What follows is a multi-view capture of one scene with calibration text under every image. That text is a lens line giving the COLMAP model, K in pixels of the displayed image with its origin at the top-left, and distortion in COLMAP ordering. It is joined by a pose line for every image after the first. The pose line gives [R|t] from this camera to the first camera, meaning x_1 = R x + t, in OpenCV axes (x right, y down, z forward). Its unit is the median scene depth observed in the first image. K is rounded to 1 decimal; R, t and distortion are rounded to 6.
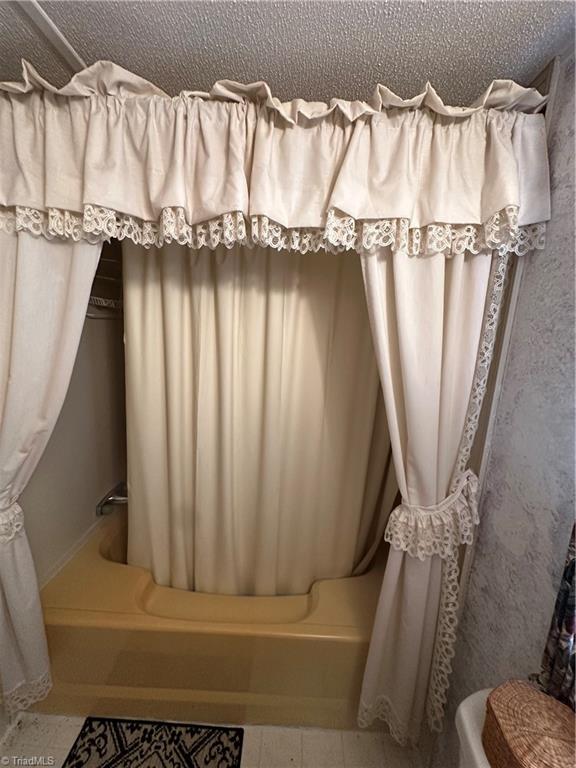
lens RADIAL K [[305.5, 0, 292.8], [0, 305.5, 382.2], [0, 0, 1]] dist [-0.004177, 0.001046]
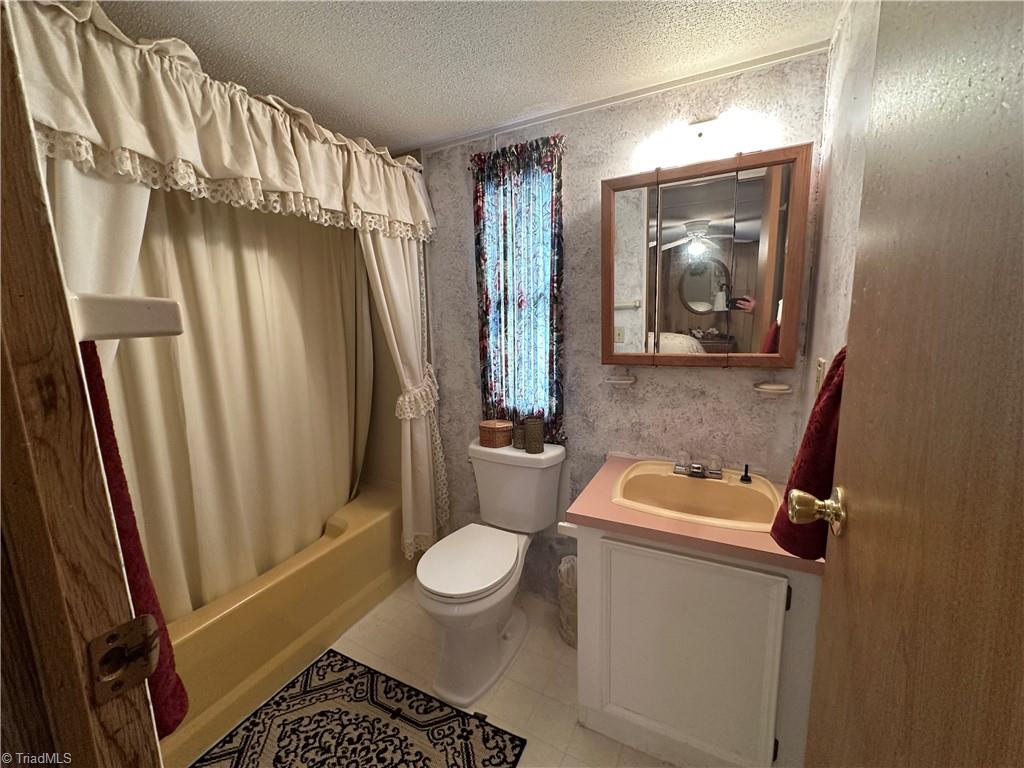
lens RADIAL K [[407.4, 0, 508.5], [0, 407.4, 381.6], [0, 0, 1]] dist [-0.004177, 0.001046]
pose [[0.440175, -0.204126, 0.874402, -1.482639], [0.205235, 0.970910, 0.123340, 0.236957], [-0.874142, 0.125167, 0.469264, -0.571854]]
